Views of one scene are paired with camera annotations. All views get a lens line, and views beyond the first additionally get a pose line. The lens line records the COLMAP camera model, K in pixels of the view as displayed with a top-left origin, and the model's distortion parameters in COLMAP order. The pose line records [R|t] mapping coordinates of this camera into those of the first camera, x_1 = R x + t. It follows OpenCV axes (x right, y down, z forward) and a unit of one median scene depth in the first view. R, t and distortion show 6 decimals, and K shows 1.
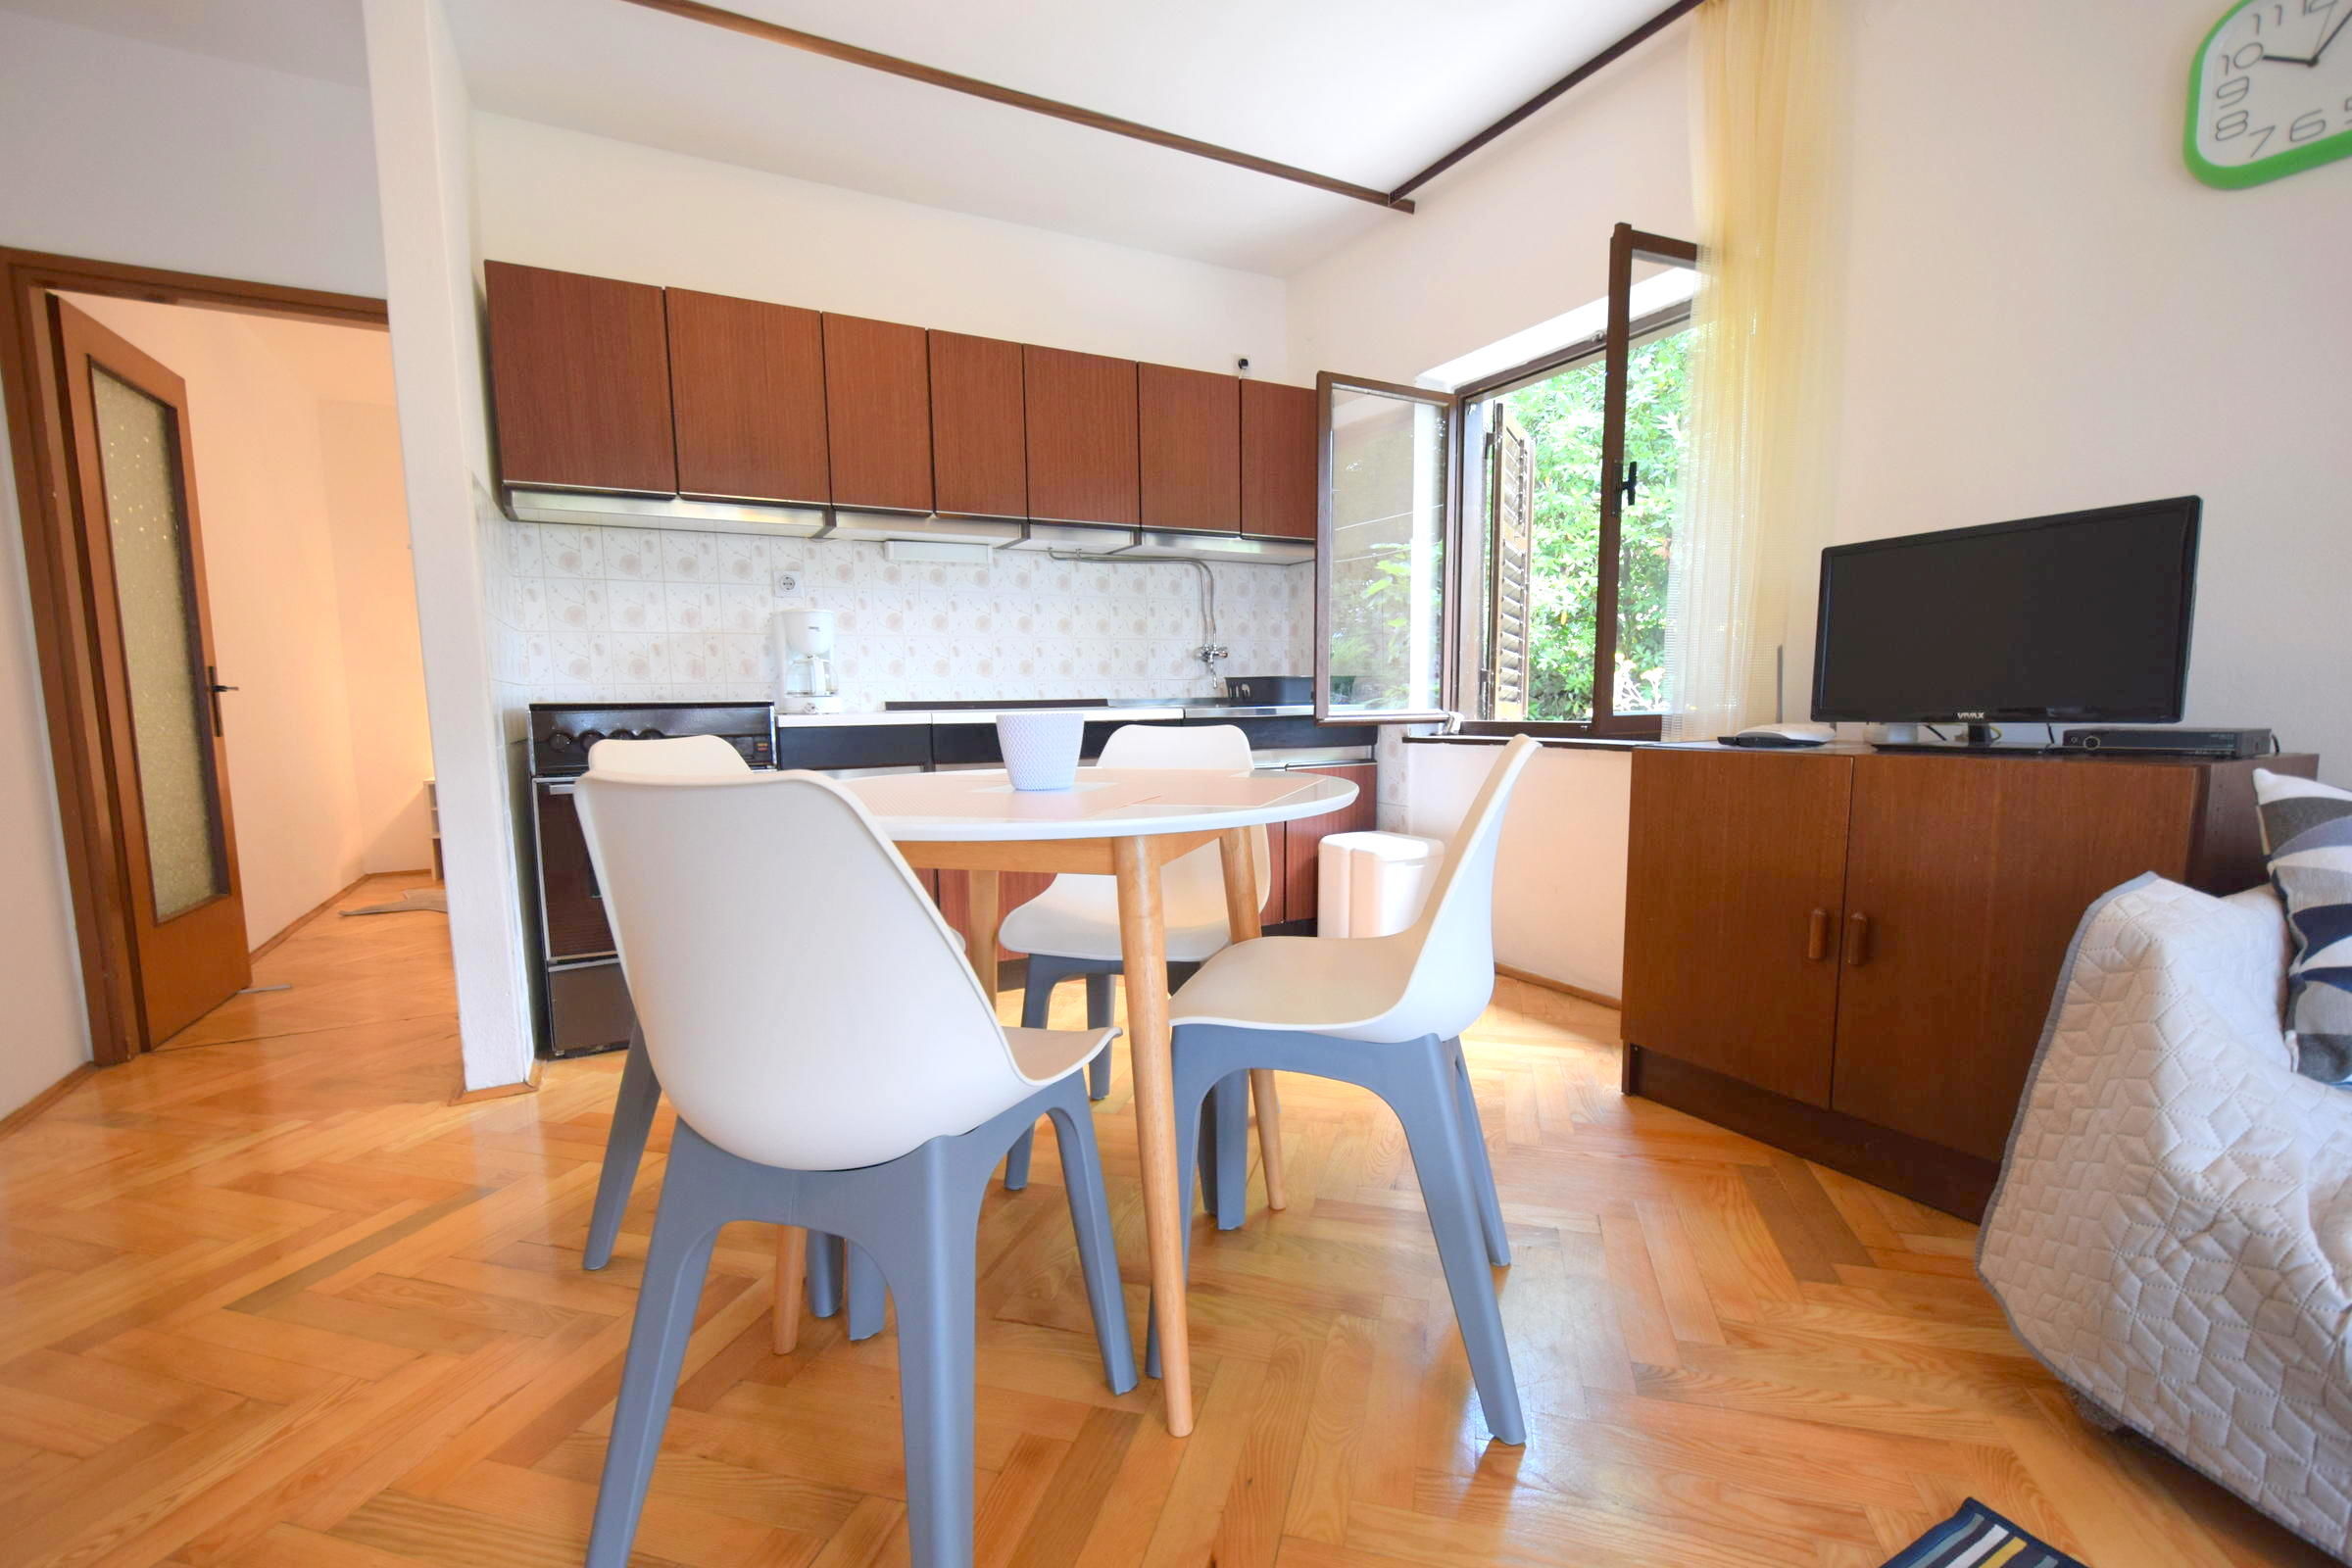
lens RADIAL K [[1029.5, 0, 1182.3], [0, 1029.5, 816.3], [0, 0, 1]] dist [0.013249, -0.011249]
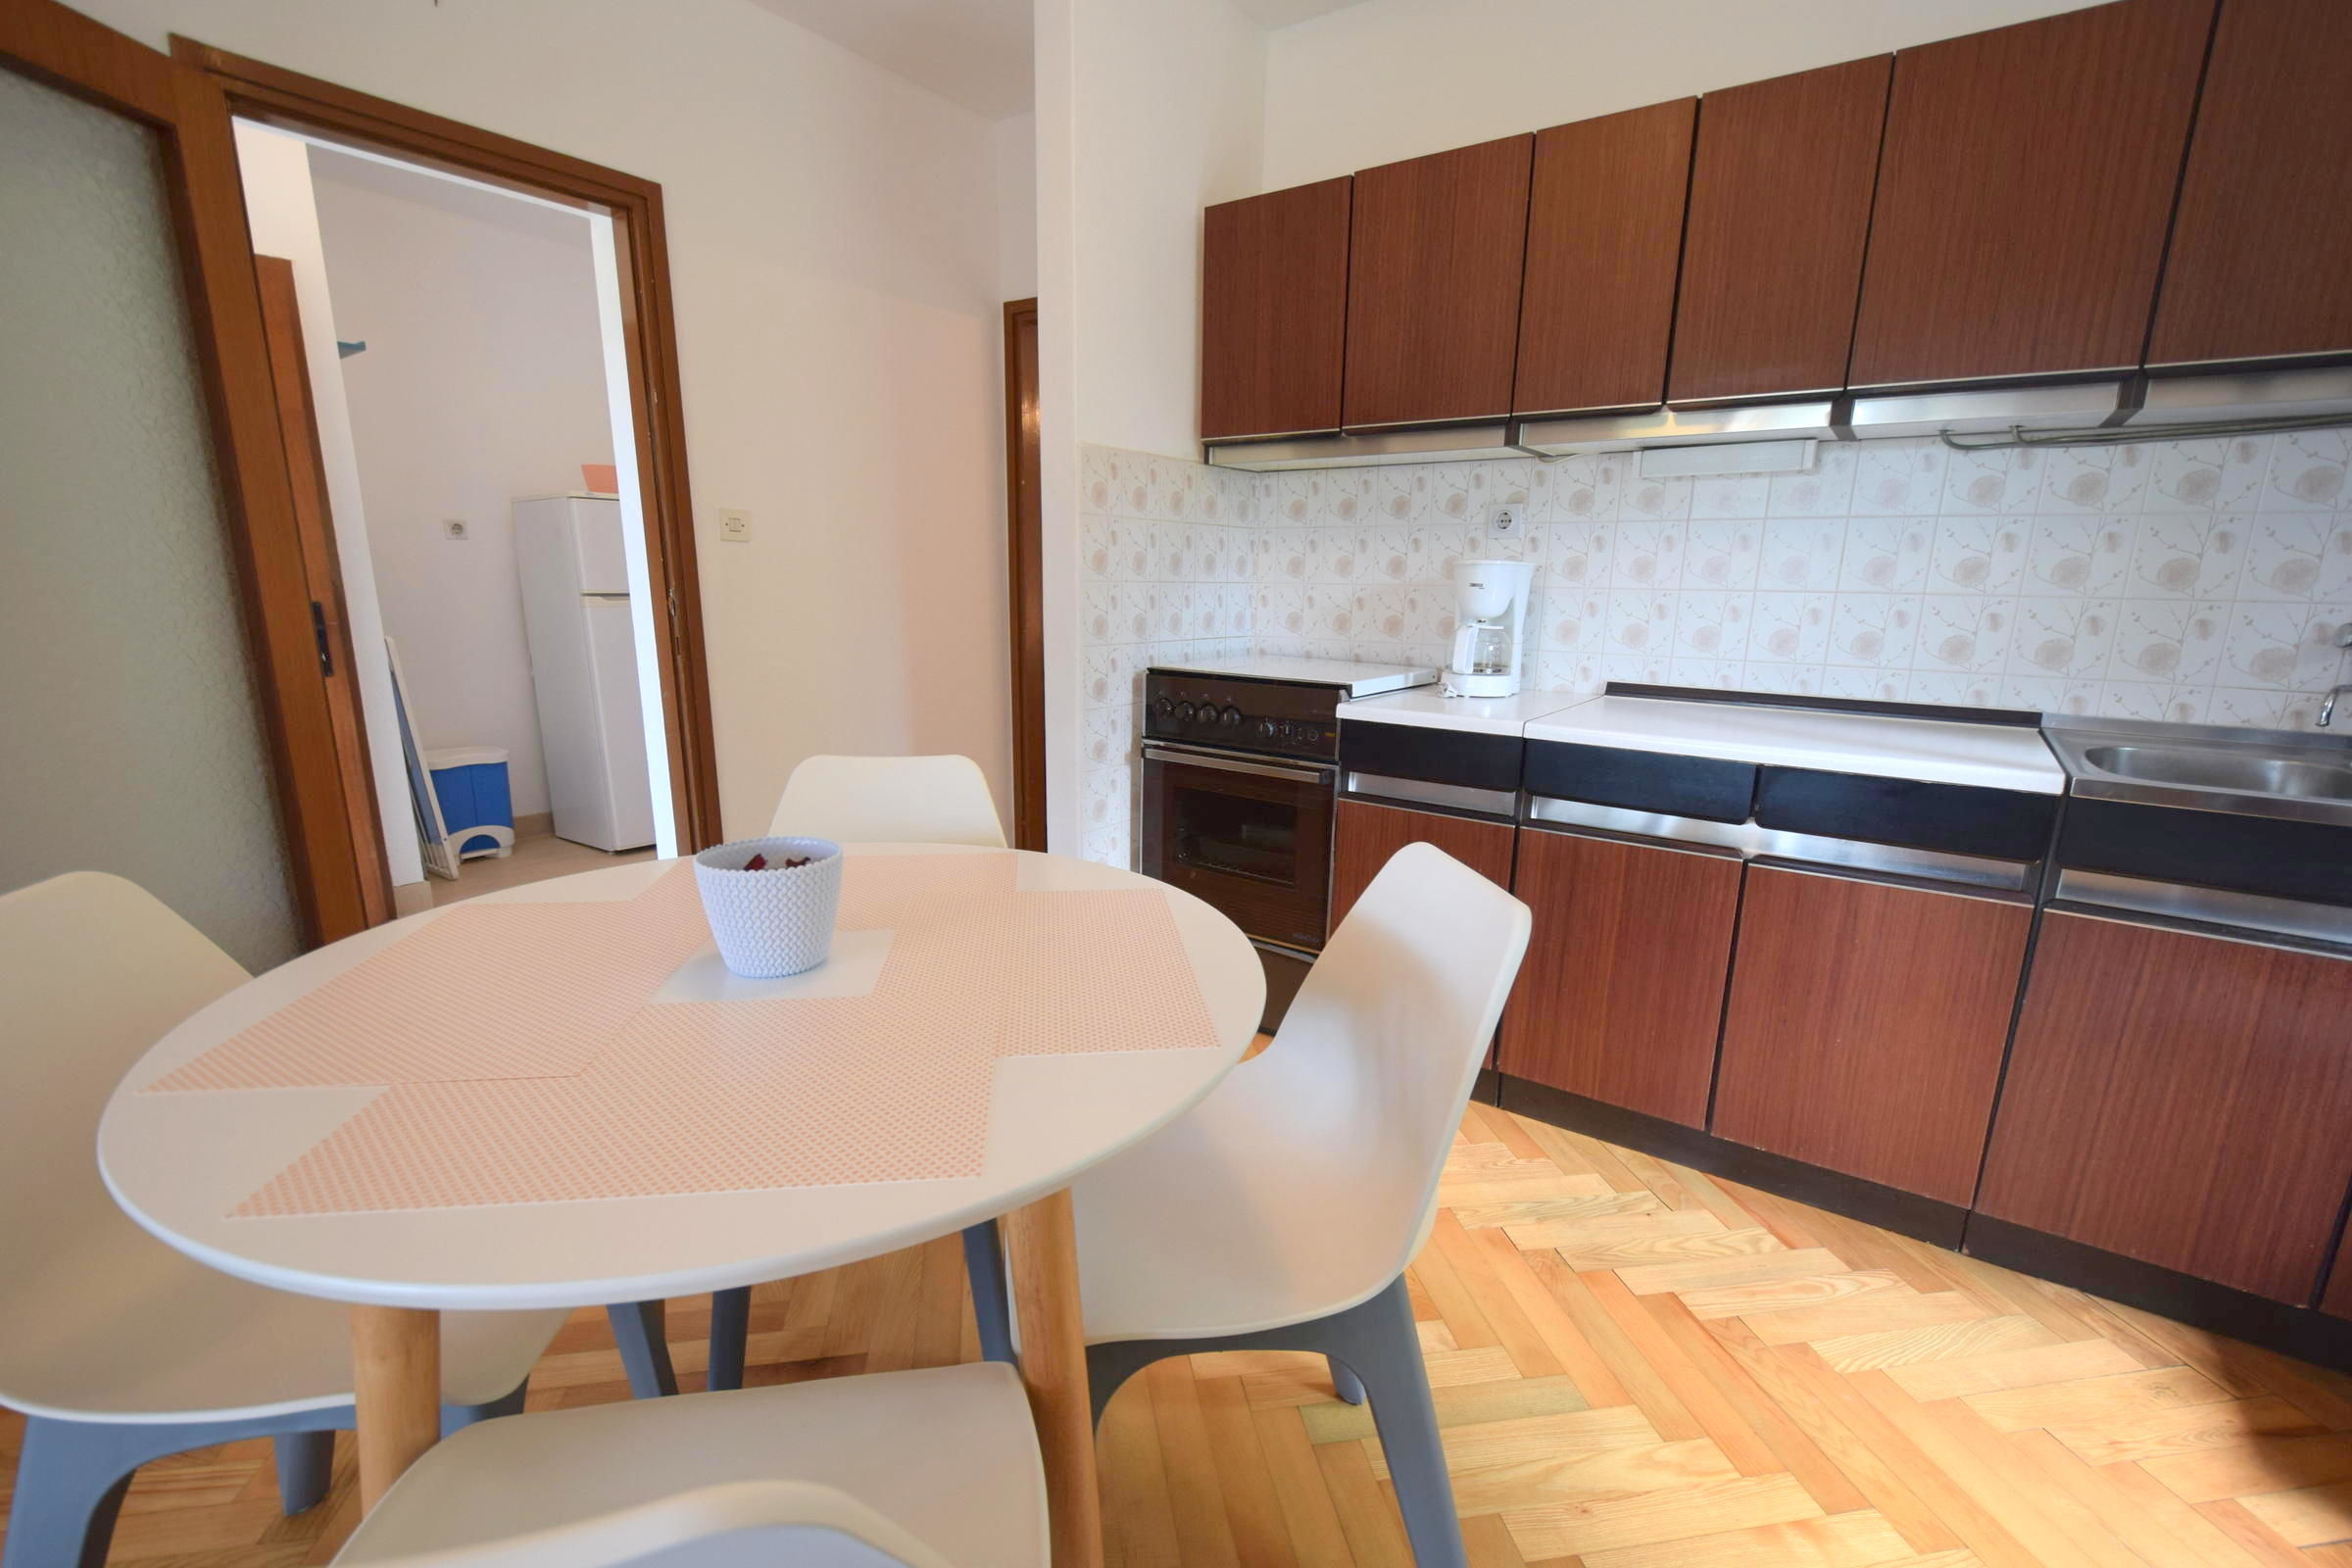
lens RADIAL K [[1029.5, 0, 1182.3], [0, 1029.5, 816.3], [0, 0, 1]] dist [0.013249, -0.011249]
pose [[0.432100, 0.230034, -0.871994, 0.242061], [-0.123534, 0.972904, 0.195439, -0.130042], [0.893325, 0.023272, 0.448809, 0.435660]]
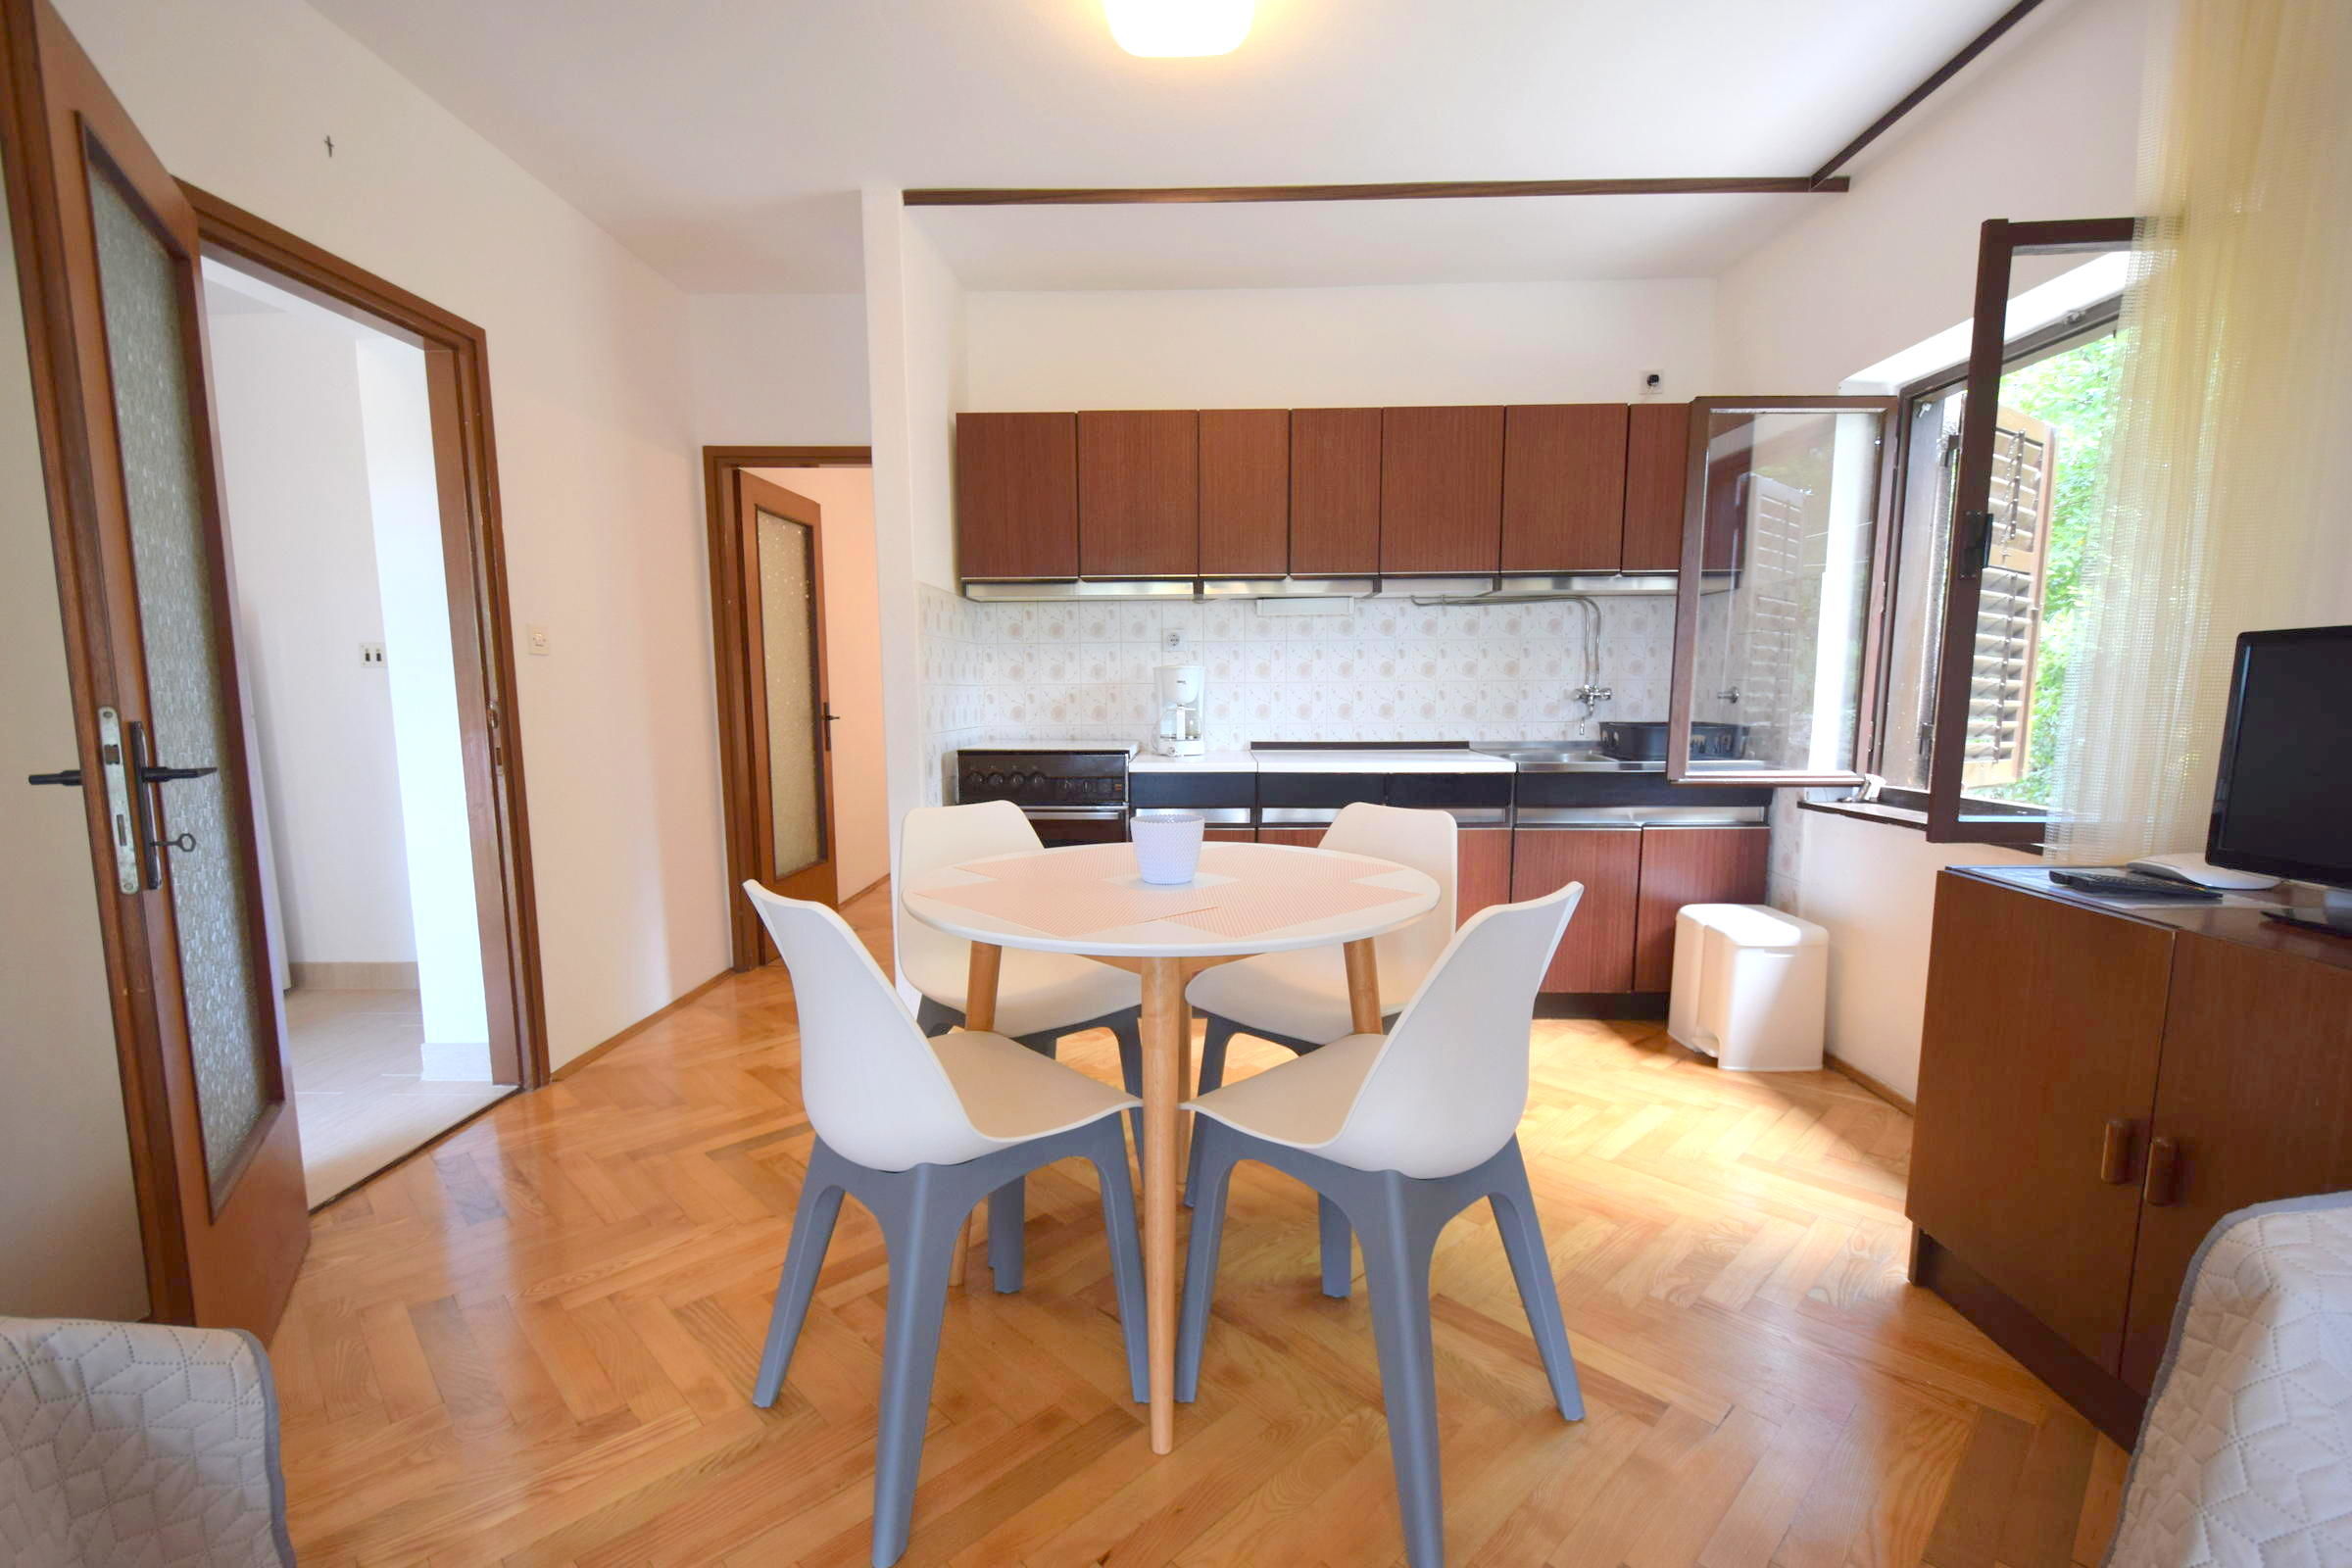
lens RADIAL K [[1029.5, 0, 1182.3], [0, 1029.5, 816.3], [0, 0, 1]] dist [0.013249, -0.011249]
pose [[0.866209, 0.072799, -0.494351, 0.215708], [-0.064468, 0.997344, 0.033909, -0.066768], [0.495506, 0.002498, 0.868601, -0.007323]]
